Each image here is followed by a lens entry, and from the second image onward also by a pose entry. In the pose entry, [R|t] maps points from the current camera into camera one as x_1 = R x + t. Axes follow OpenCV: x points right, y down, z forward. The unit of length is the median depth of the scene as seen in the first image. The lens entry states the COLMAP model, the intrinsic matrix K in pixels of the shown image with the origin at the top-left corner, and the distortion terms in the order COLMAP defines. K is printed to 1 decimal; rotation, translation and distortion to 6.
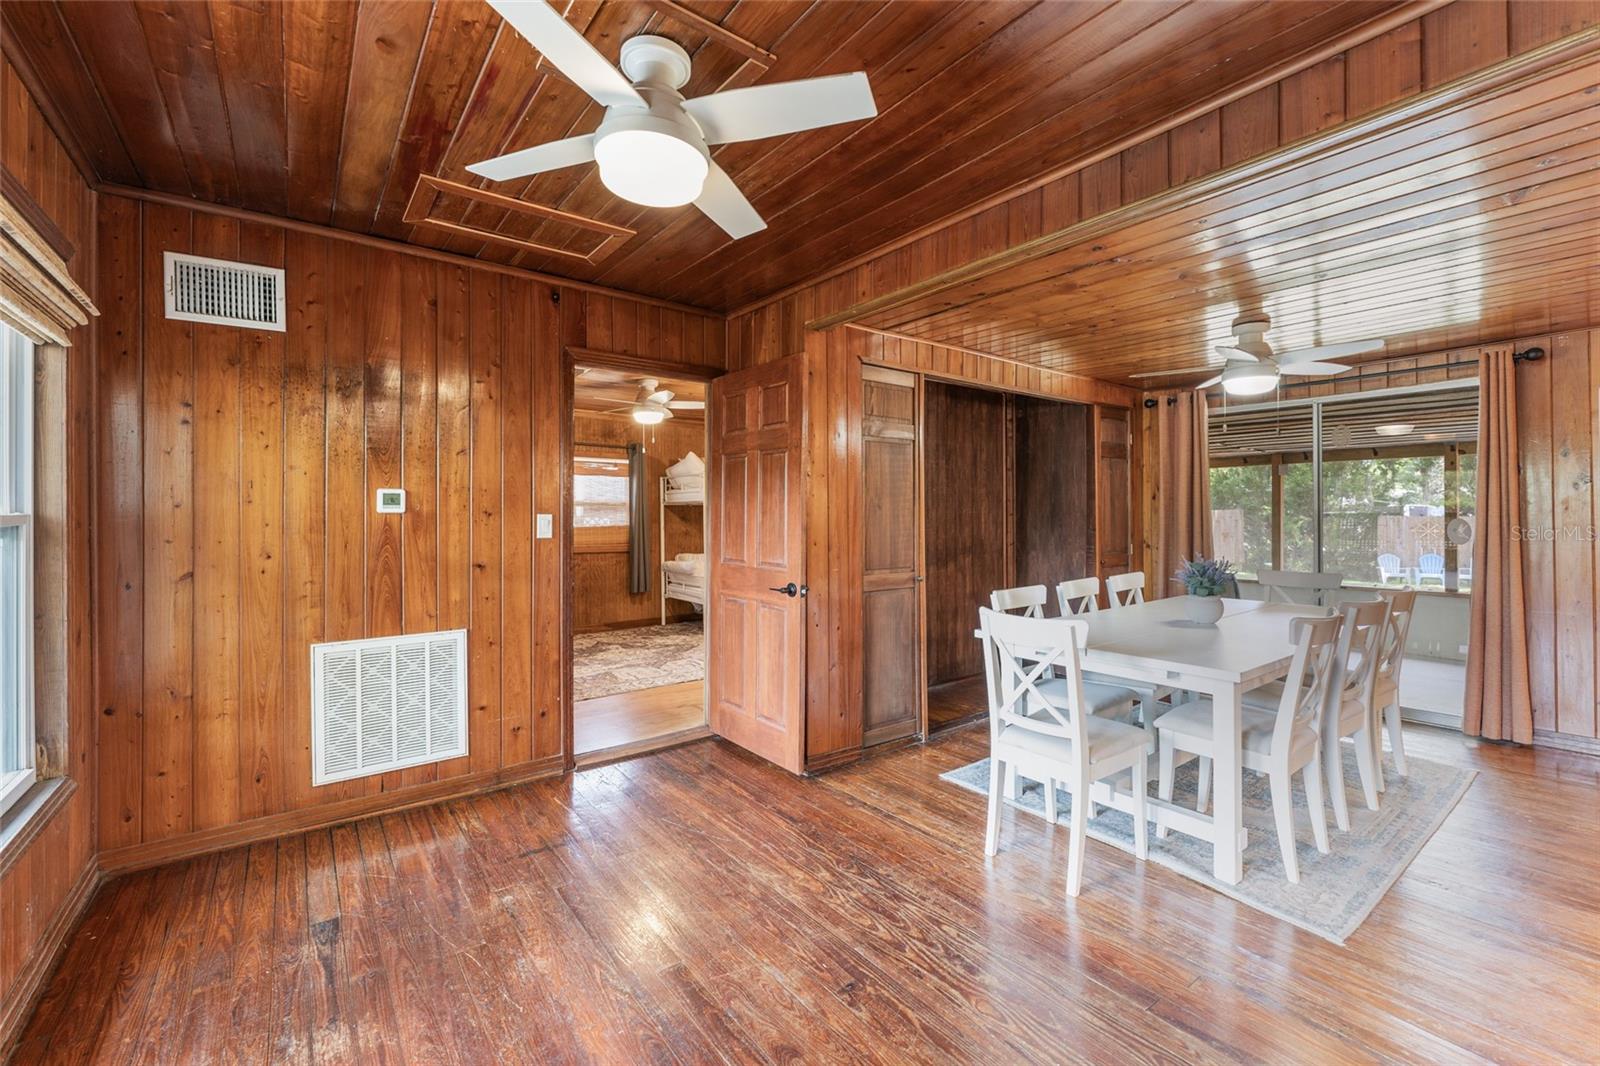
lens RADIAL K [[652.1, 0, 810.5], [0, 652.1, 510.8], [0, 0, 1]] dist [-0.006518, 0.000571]
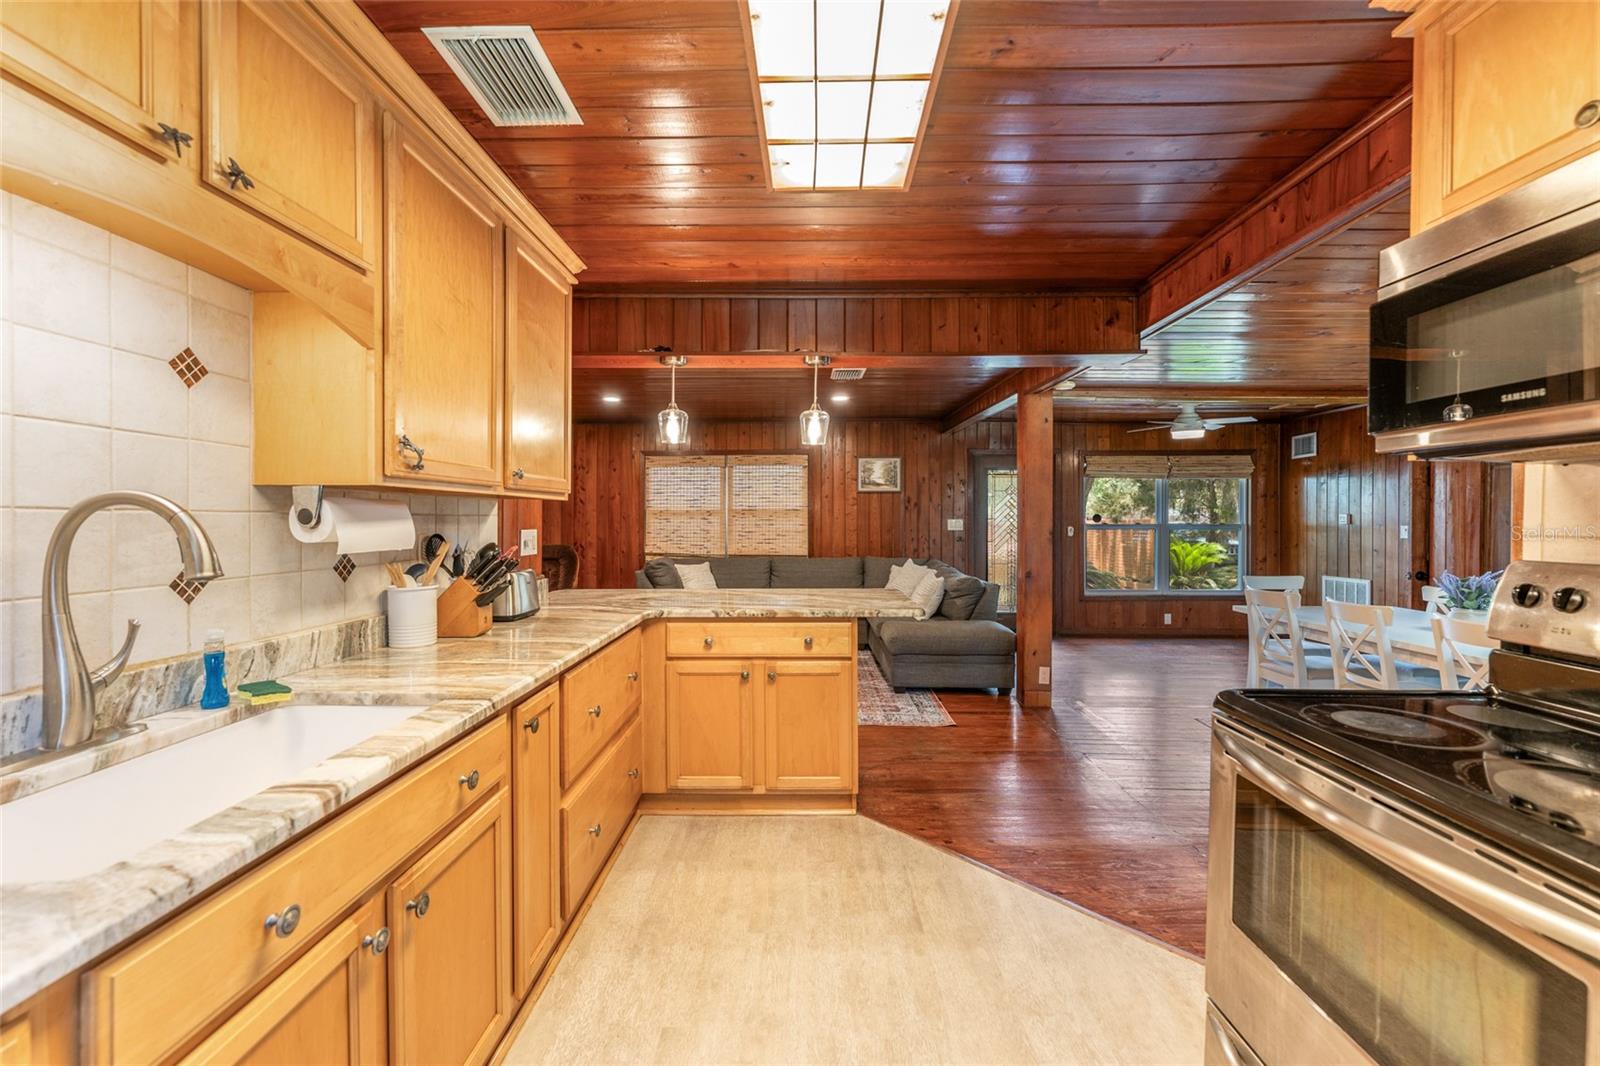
lens RADIAL K [[652.1, 0, 794.9], [0, 652.1, 523.1], [0, 0, 1]] dist [-0.006518, 0.000571]
pose [[-0.617796, 0.006273, -0.786313, 1.762493], [0.004902, 0.999979, 0.004126, -0.014735], [0.786323, -0.001305, -0.617814, 0.658522]]
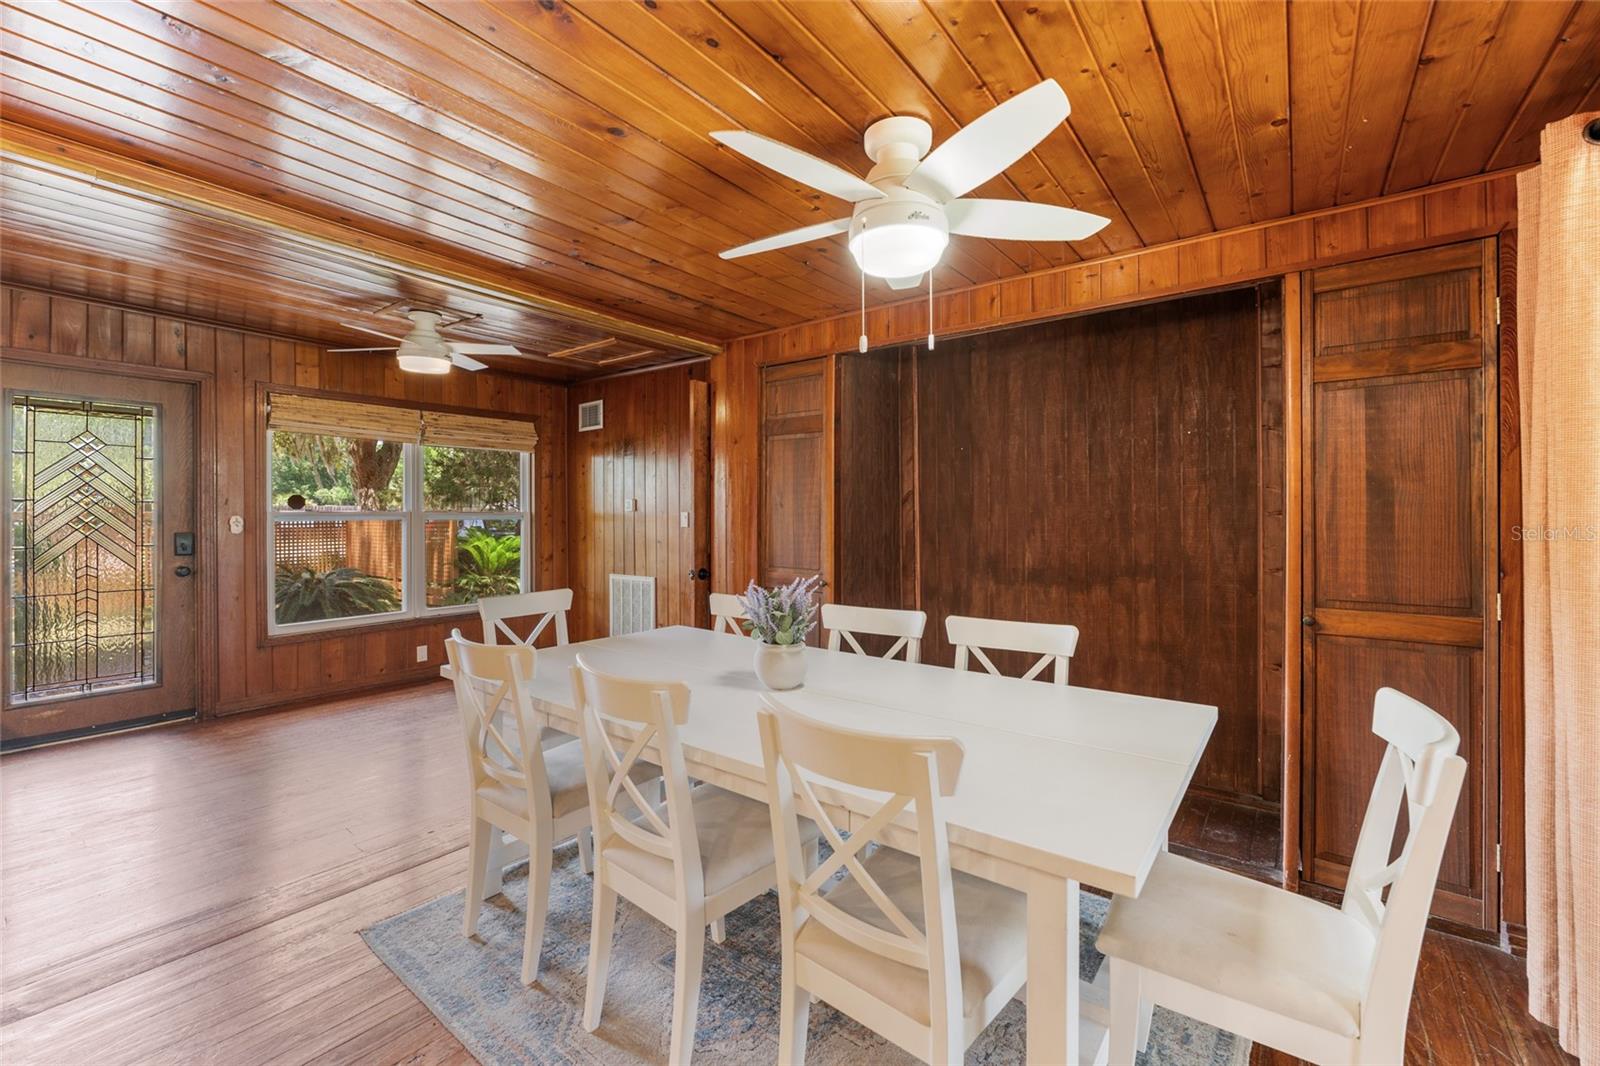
lens RADIAL K [[652.1, 0, 804.8], [0, 652.1, 518.6], [0, 0, 1]] dist [-0.006518, 0.000571]
pose [[0.279880, 0.008941, -0.959993, 1.007715], [0.004074, 0.999937, 0.010501, 0.004537], [0.960026, -0.006851, 0.279826, 0.708146]]
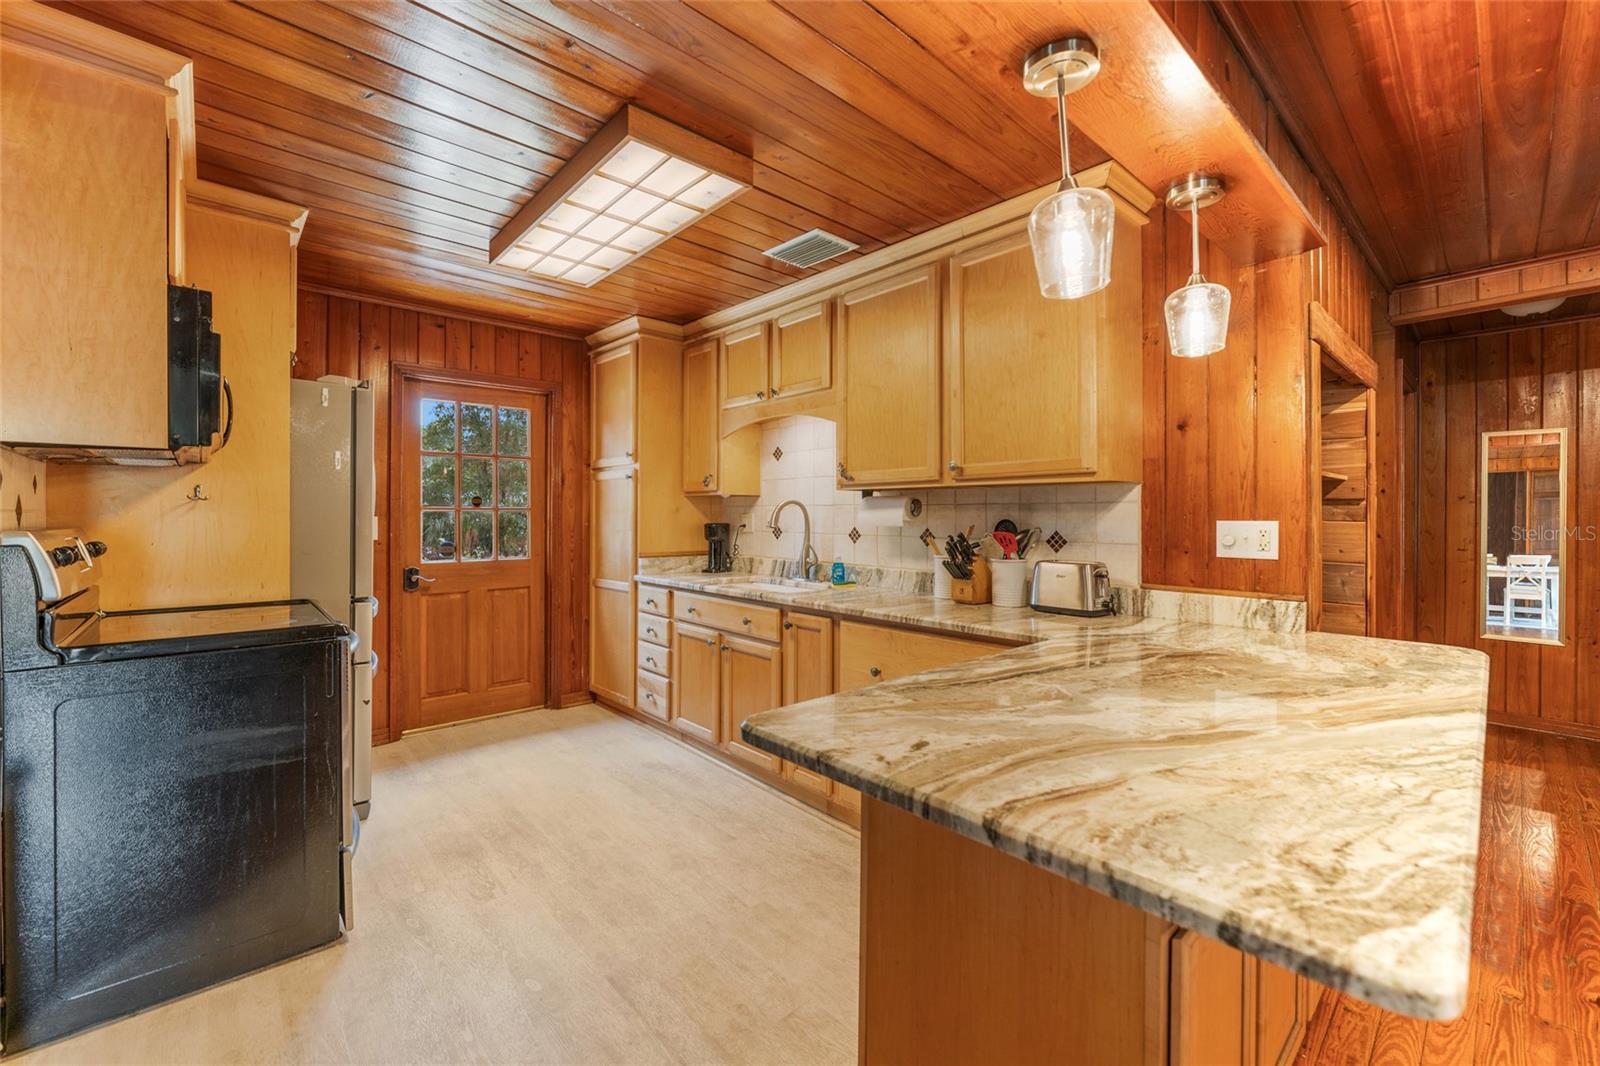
lens RADIAL K [[652.1, 0, 794.8], [0, 652.1, 512.2], [0, 0, 1]] dist [-0.006518, 0.000571]
pose [[-0.092181, 0.007435, 0.995715, 0.784648], [-0.010751, 0.999906, -0.008461, -0.003352], [-0.995684, -0.011485, -0.092092, 0.317298]]
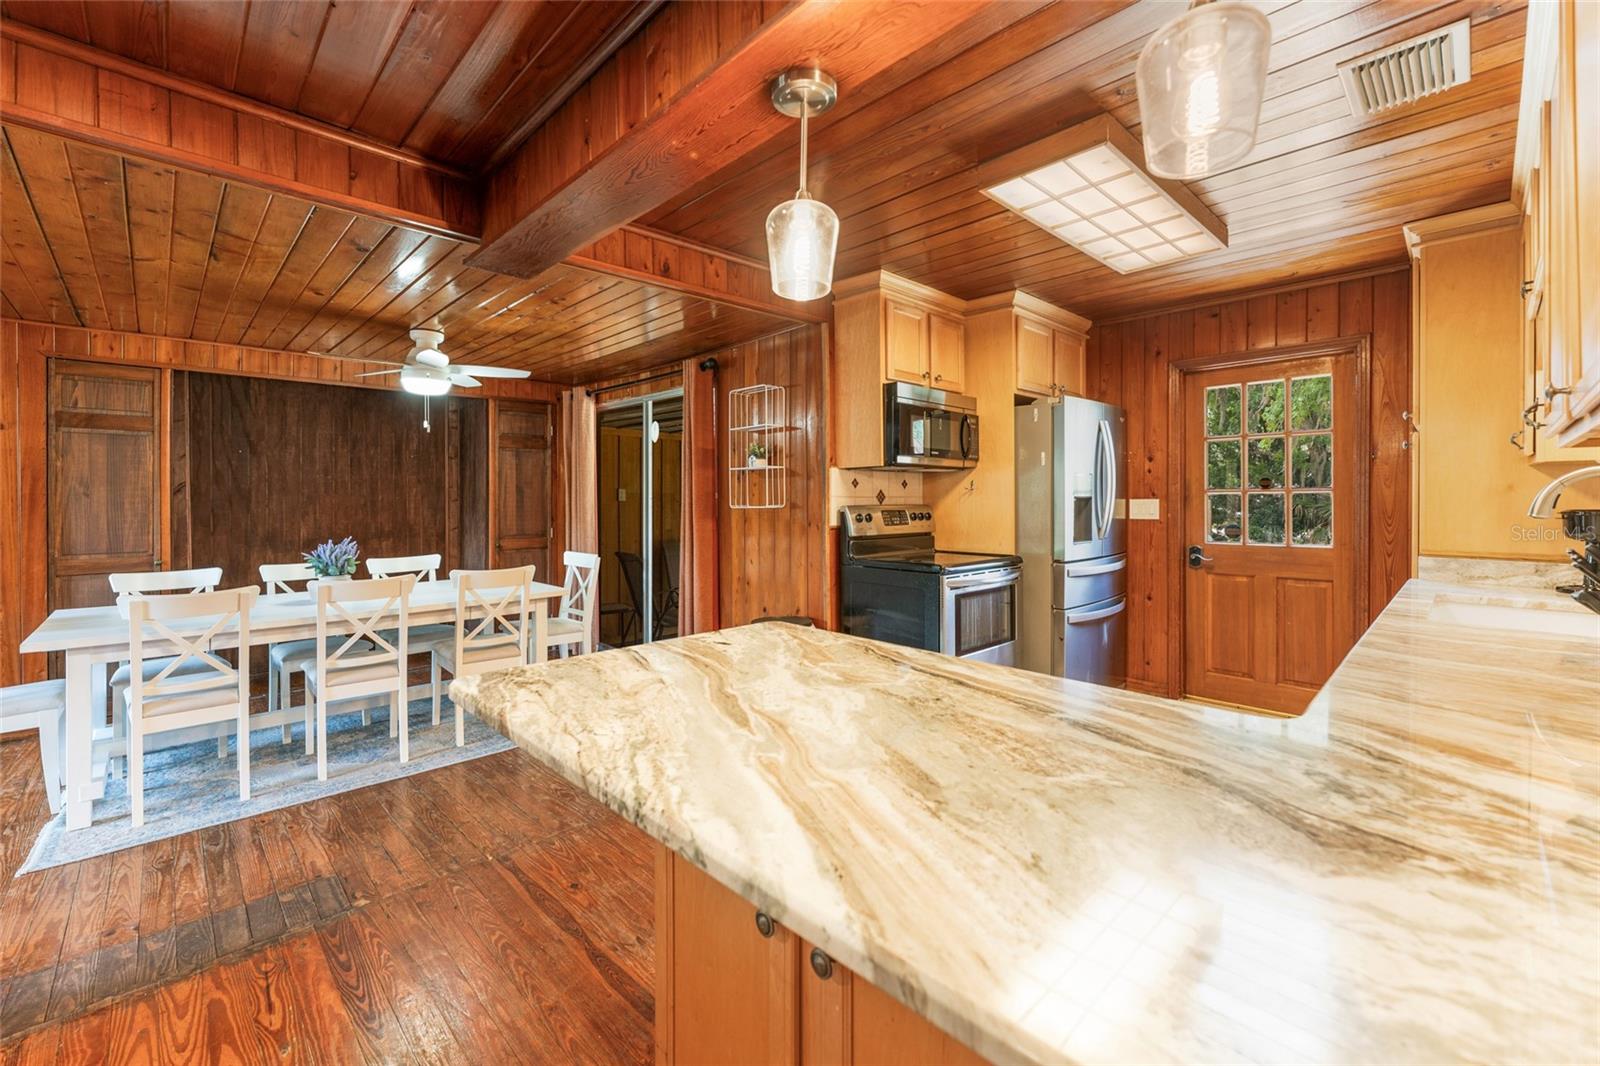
lens RADIAL K [[652.1, 0, 793.8], [0, 652.1, 492.3], [0, 0, 1]] dist [-0.006518, 0.000571]
pose [[0.991492, 0.000671, 0.130167, 1.028606], [-0.000414, 0.999998, -0.002000, -0.008063], [-0.130168, 0.001929, 0.991490, -0.170237]]
